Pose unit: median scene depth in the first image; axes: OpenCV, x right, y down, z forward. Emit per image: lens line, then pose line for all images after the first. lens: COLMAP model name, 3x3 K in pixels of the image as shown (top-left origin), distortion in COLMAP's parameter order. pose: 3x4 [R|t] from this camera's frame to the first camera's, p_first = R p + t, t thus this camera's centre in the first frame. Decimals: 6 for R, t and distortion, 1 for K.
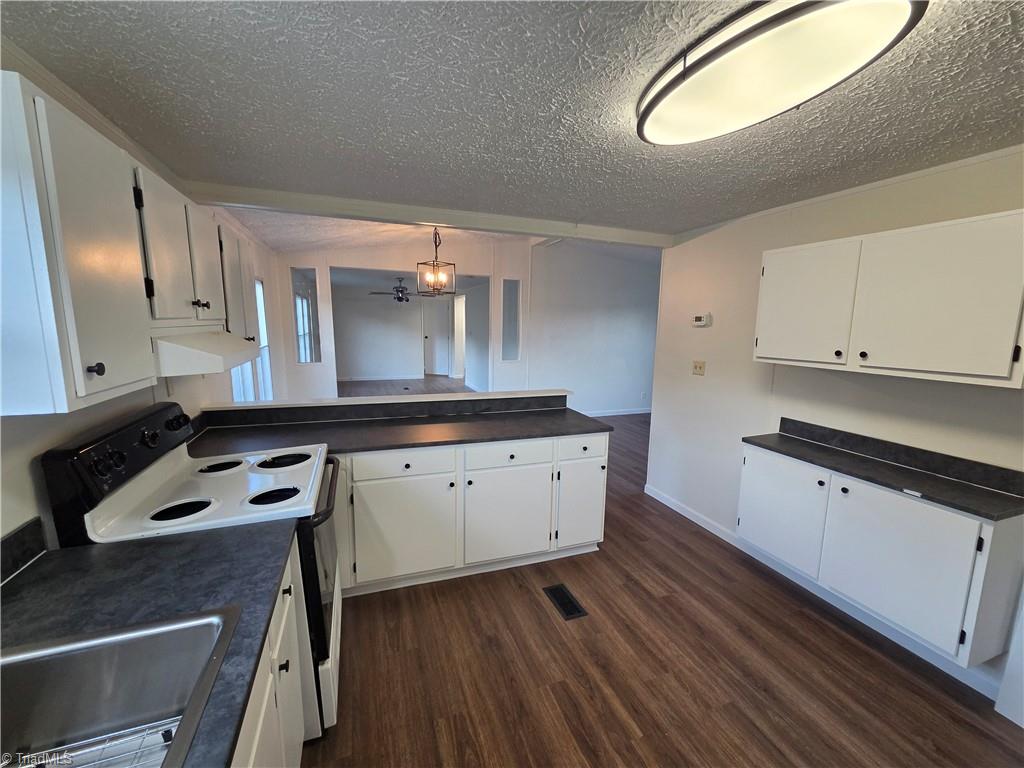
lens RADIAL K [[419.4, 0, 510.2], [0, 419.4, 382.3], [0, 0, 1]] dist [-0.002208, 0.002915]
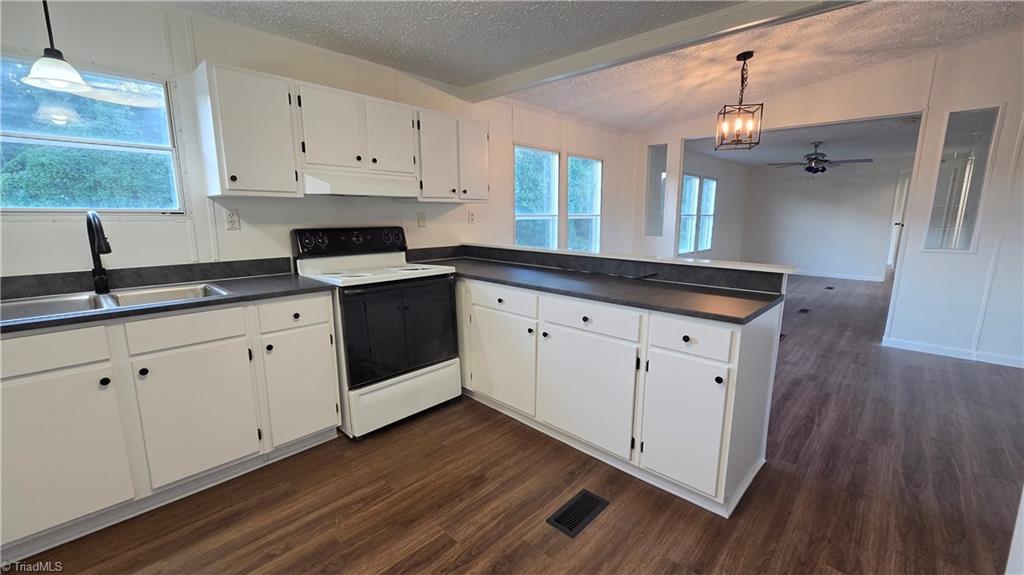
lens RADIAL K [[416.0, 0, 514.7], [0, 416.0, 286.6], [0, 0, 1]] dist [0.010889, -0.003785]
pose [[0.449353, 0.140493, -0.882238, 0.616123], [-0.126864, 0.987583, 0.092652, 0.050276], [0.884300, 0.070291, 0.461598, 0.454218]]
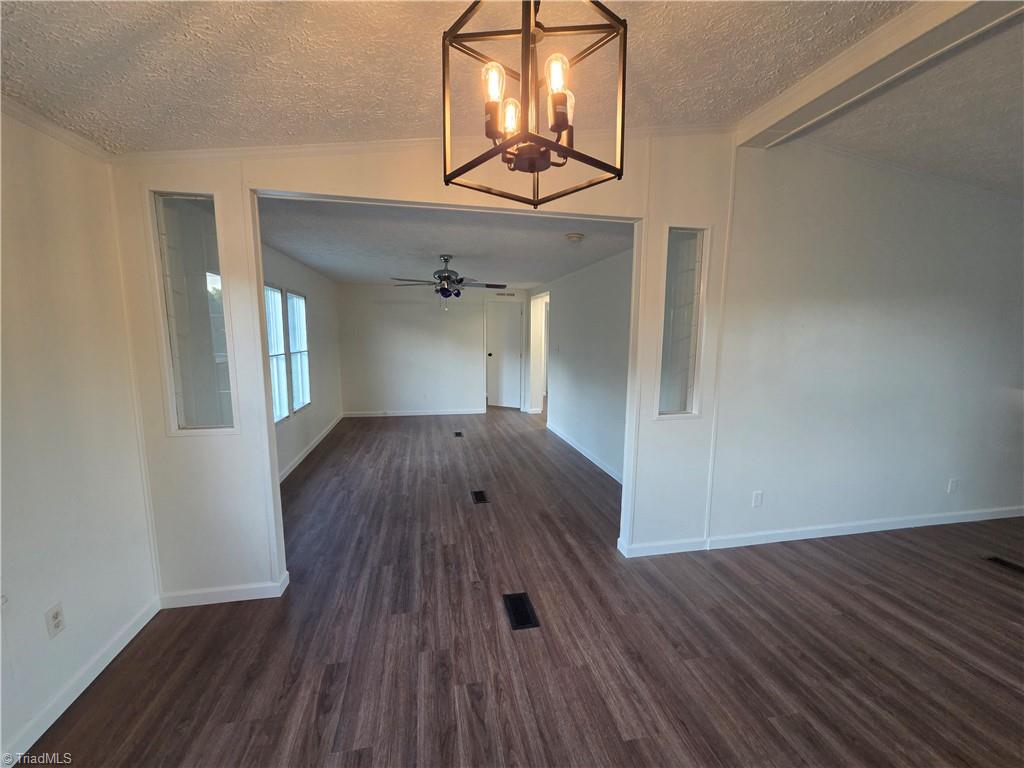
lens RADIAL K [[419.4, 0, 510.8], [0, 419.4, 385.8], [0, 0, 1]] dist [-0.002208, 0.002915]
pose [[0.988846, 0.009188, -0.148661, -0.253733], [-0.012406, 0.999708, -0.020736, -0.172438], [0.148427, 0.022349, 0.988671, 1.302193]]
